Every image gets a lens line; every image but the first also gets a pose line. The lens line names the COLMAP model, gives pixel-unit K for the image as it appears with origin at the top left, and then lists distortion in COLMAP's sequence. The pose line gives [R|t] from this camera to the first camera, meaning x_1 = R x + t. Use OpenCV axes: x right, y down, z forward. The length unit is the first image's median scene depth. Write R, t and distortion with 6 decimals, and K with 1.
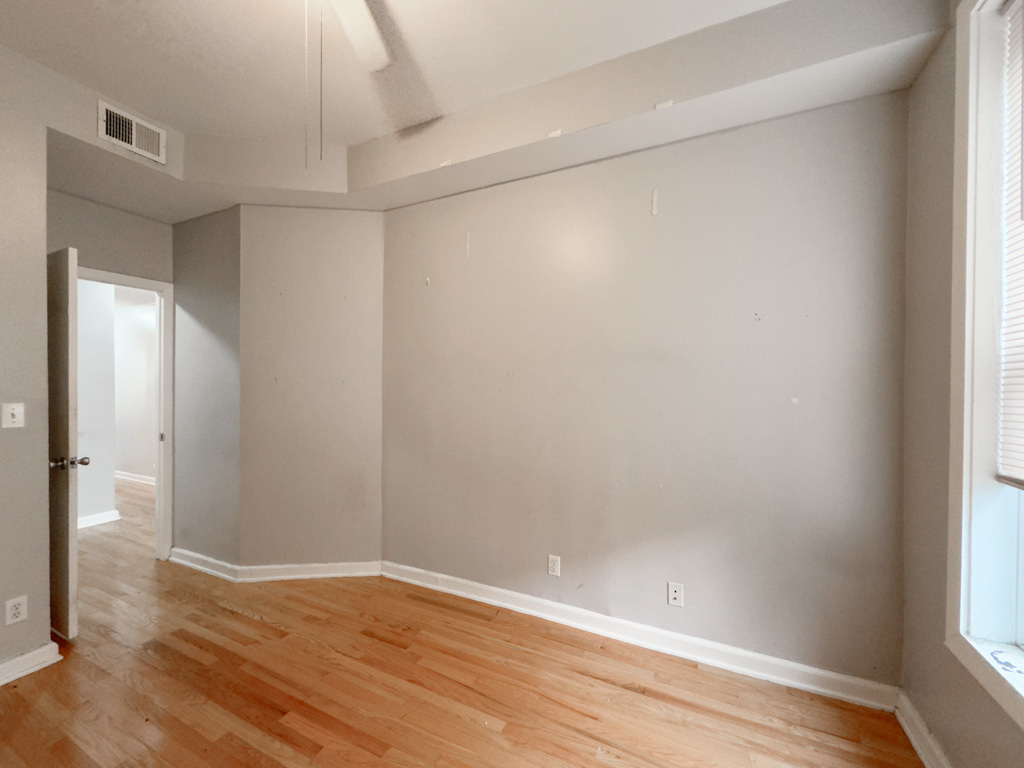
lens RADIAL K [[412.9, 0, 510.0], [0, 412.9, 381.7], [0, 0, 1]] dist [-0.001140, -0.000261]
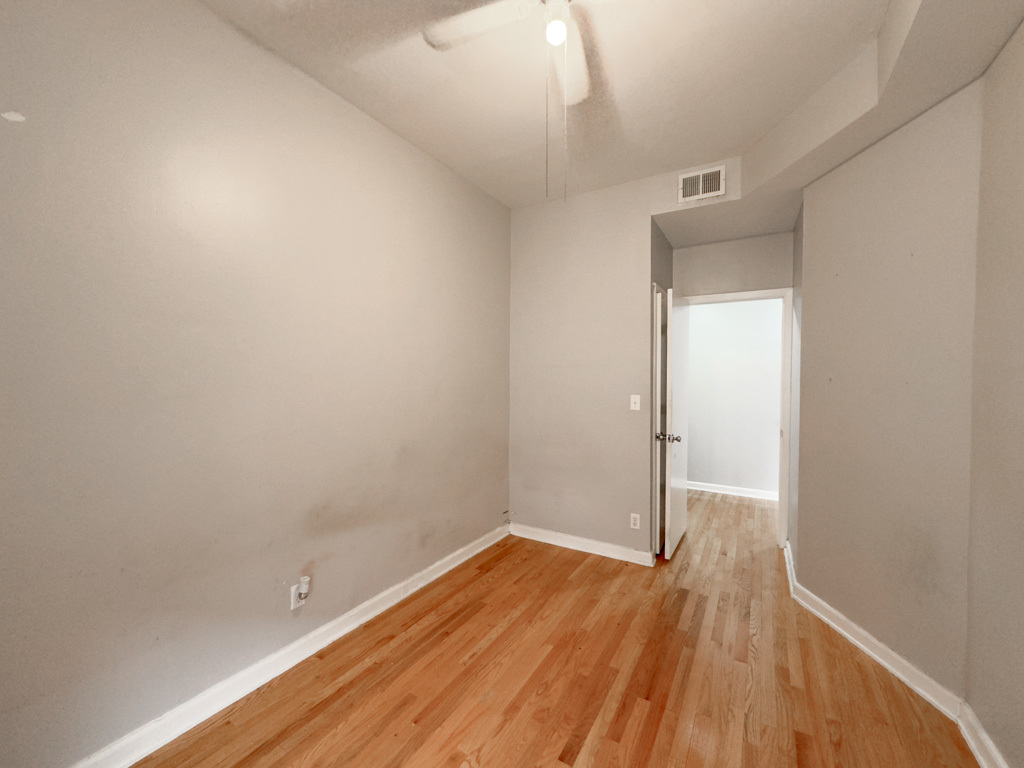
lens RADIAL K [[408.3, 0, 513.9], [0, 408.3, 381.0], [0, 0, 1]] dist [-0.000732, -0.000106]
pose [[-0.088669, 0.007698, -0.996031, 0.397299], [0.000122, 0.999970, 0.007717, -0.014845], [0.996061, 0.000563, -0.088667, 0.573731]]
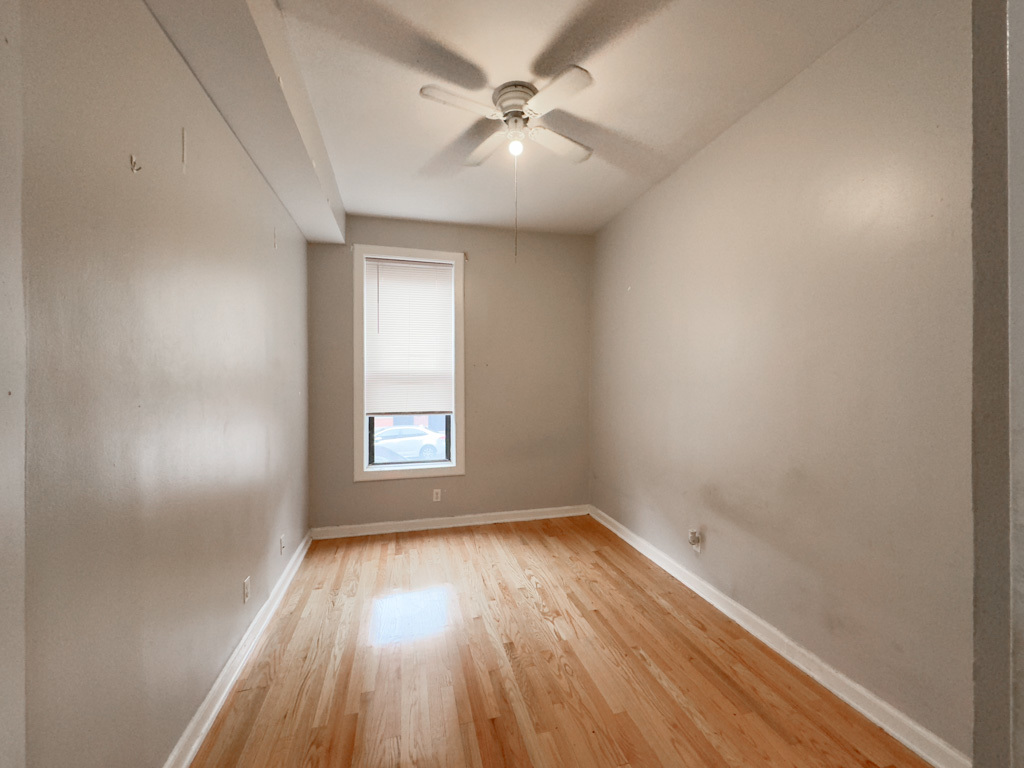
lens RADIAL K [[412.9, 0, 510.0], [0, 412.9, 381.7], [0, 0, 1]] dist [-0.001140, -0.000261]
pose [[-0.652197, -0.003839, 0.758040, -1.013767], [-0.002883, 0.999993, 0.002584, -0.013580], [-0.758044, -0.000501, -0.652203, 1.236129]]
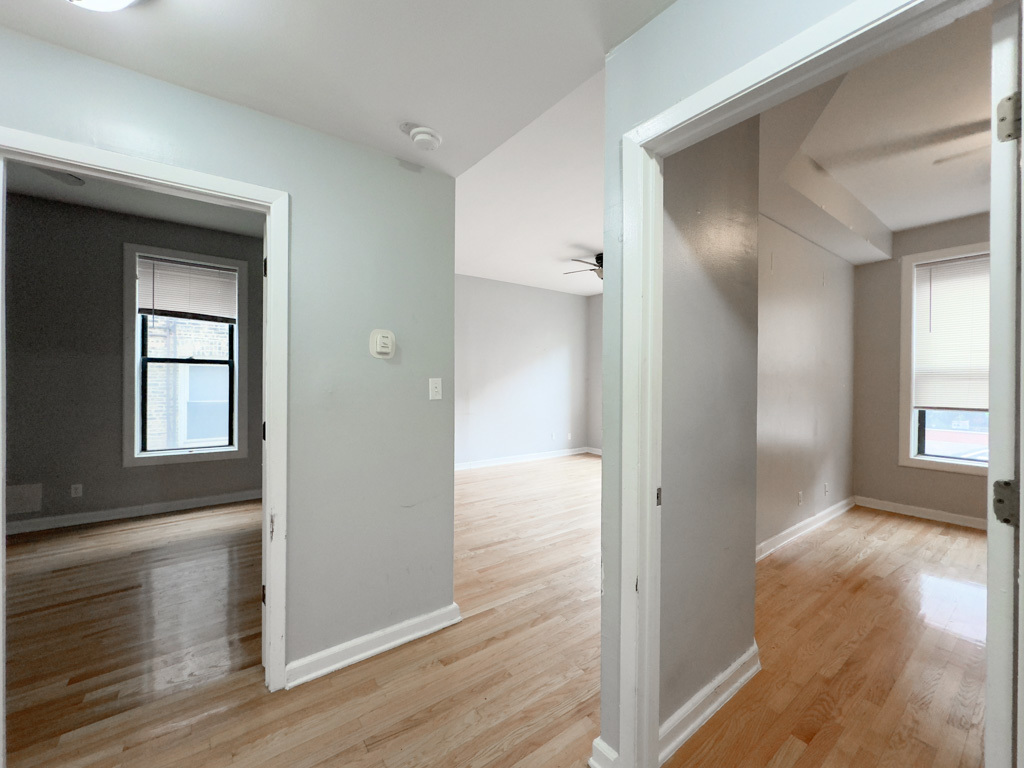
lens RADIAL K [[412.9, 0, 510.0], [0, 412.9, 381.7], [0, 0, 1]] dist [-0.001140, -0.000261]
pose [[0.461284, -0.004999, 0.887238, -1.856549], [-0.007772, 0.999923, 0.009675, 0.007536], [-0.887218, -0.011358, 0.461210, 1.343412]]
